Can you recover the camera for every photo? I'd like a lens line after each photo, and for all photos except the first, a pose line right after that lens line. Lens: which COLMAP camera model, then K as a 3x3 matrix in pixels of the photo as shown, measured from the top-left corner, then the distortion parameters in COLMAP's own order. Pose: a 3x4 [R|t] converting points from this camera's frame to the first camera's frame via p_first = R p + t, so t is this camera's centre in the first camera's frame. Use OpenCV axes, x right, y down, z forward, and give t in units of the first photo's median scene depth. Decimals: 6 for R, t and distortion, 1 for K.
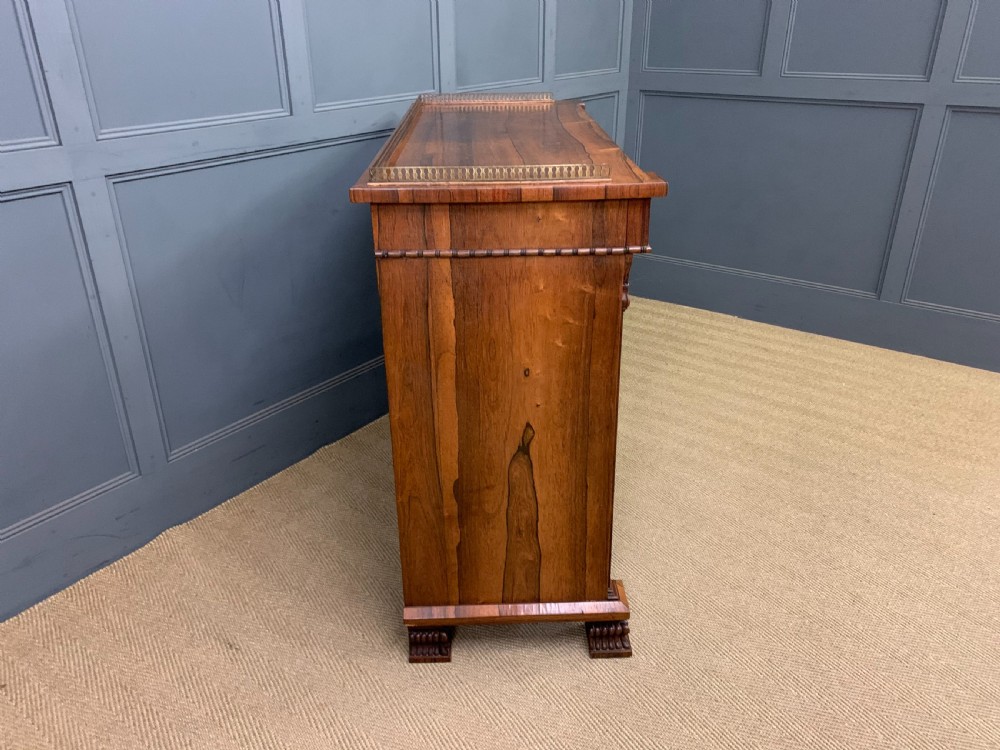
lens RADIAL K [[771.7, 0, 508.2], [0, 771.7, 358.3], [0, 0, 1]] dist [0.046995, -0.042412]
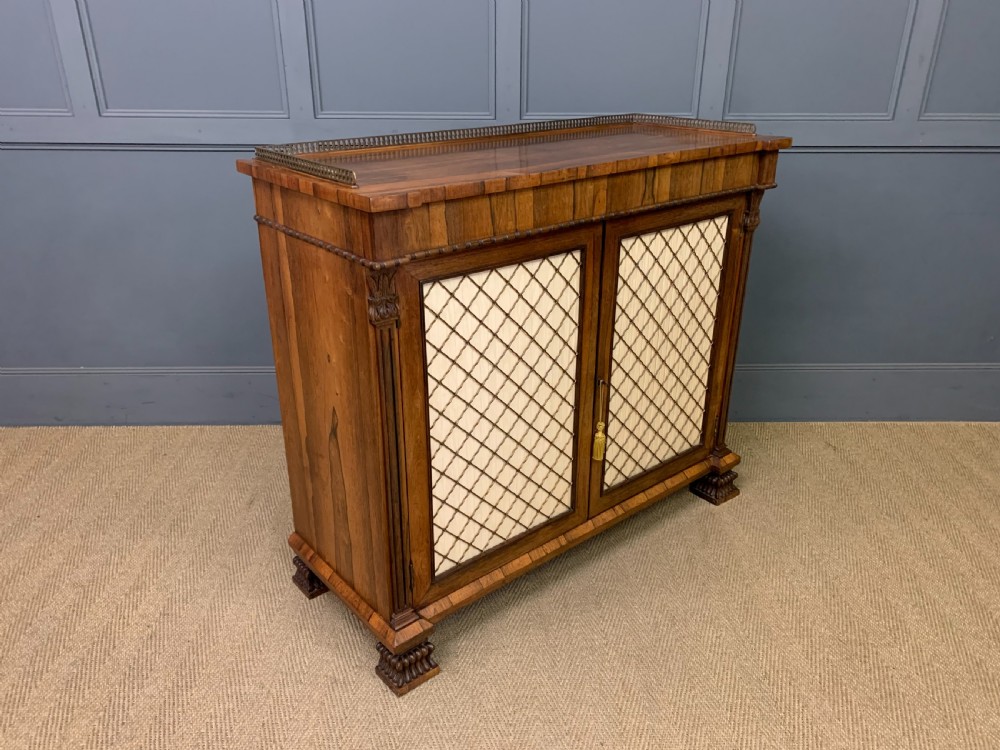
lens RADIAL K [[771.7, 0, 498.2], [0, 771.7, 377.4], [0, 0, 1]] dist [0.046995, -0.042412]
pose [[0.617607, 0.325947, -0.715765, 0.816003], [-0.335566, 0.932293, 0.135003, -0.155149], [0.711306, 0.156808, 0.685167, 0.389526]]
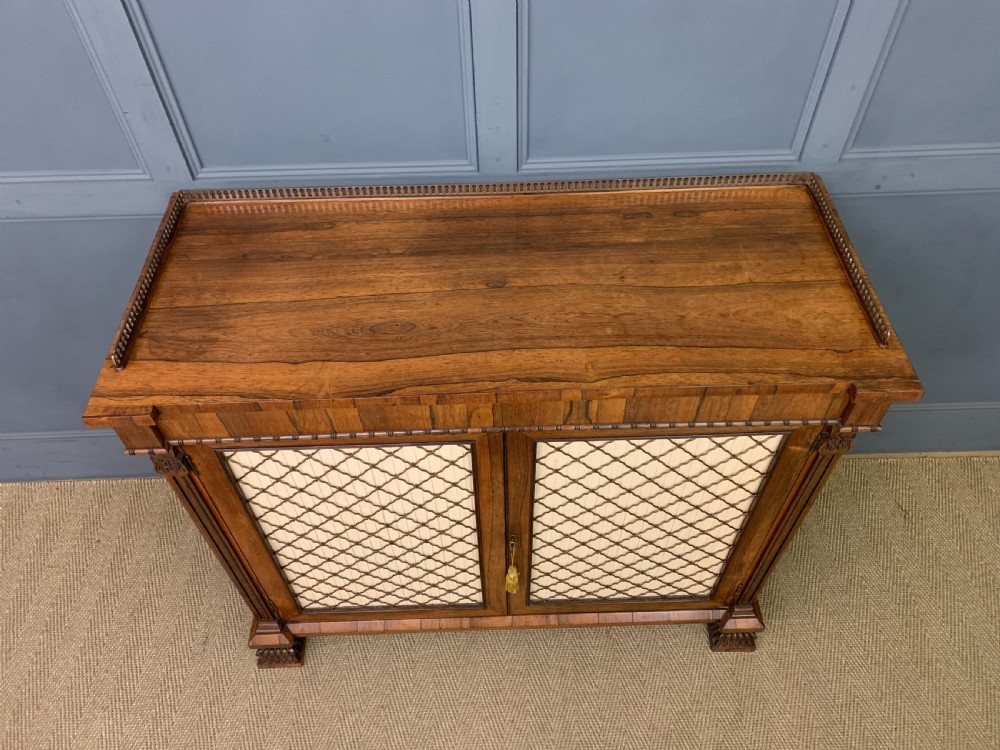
lens RADIAL K [[771.7, 0, 501.3], [0, 771.7, 369.2], [0, 0, 1]] dist [0.046995, -0.042412]
pose [[-0.000888, 0.772676, -0.634800, 0.554956], [-0.406346, 0.579750, 0.706238, -0.816408], [0.913719, 0.258576, 0.313459, 0.887553]]
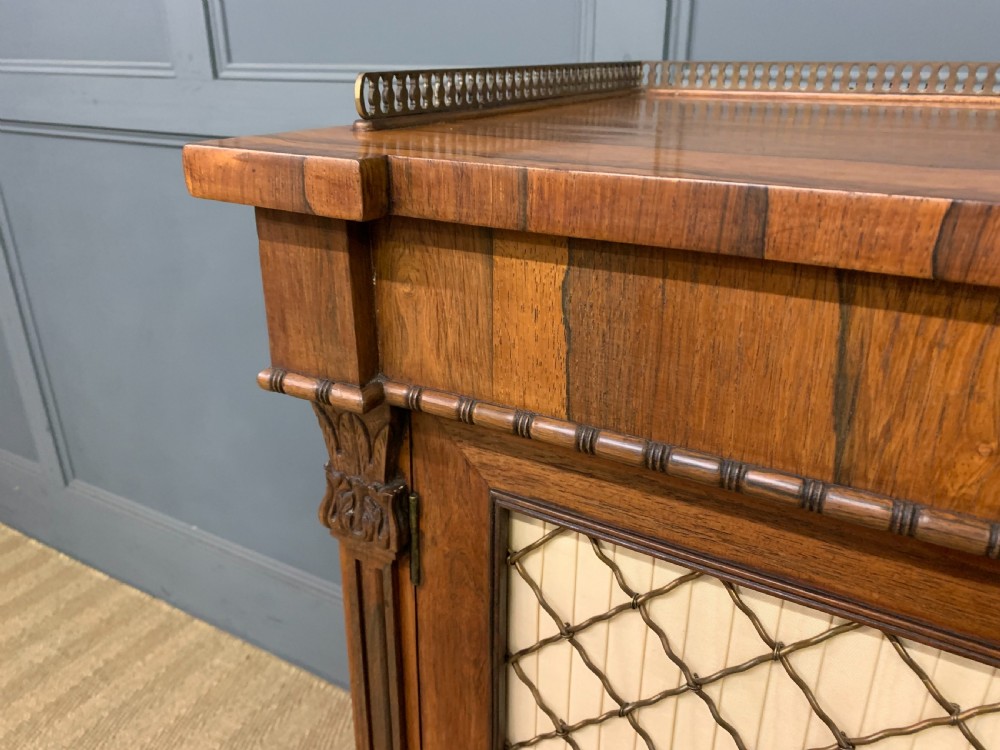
lens RADIAL K [[771.7, 0, 491.1], [0, 771.7, 372.7], [0, 0, 1]] dist [0.046995, -0.042412]
pose [[-0.519552, 0.339313, -0.784176, 0.302100], [-0.355145, 0.748975, 0.559382, -0.271706], [0.777134, 0.569124, -0.268626, 0.931696]]
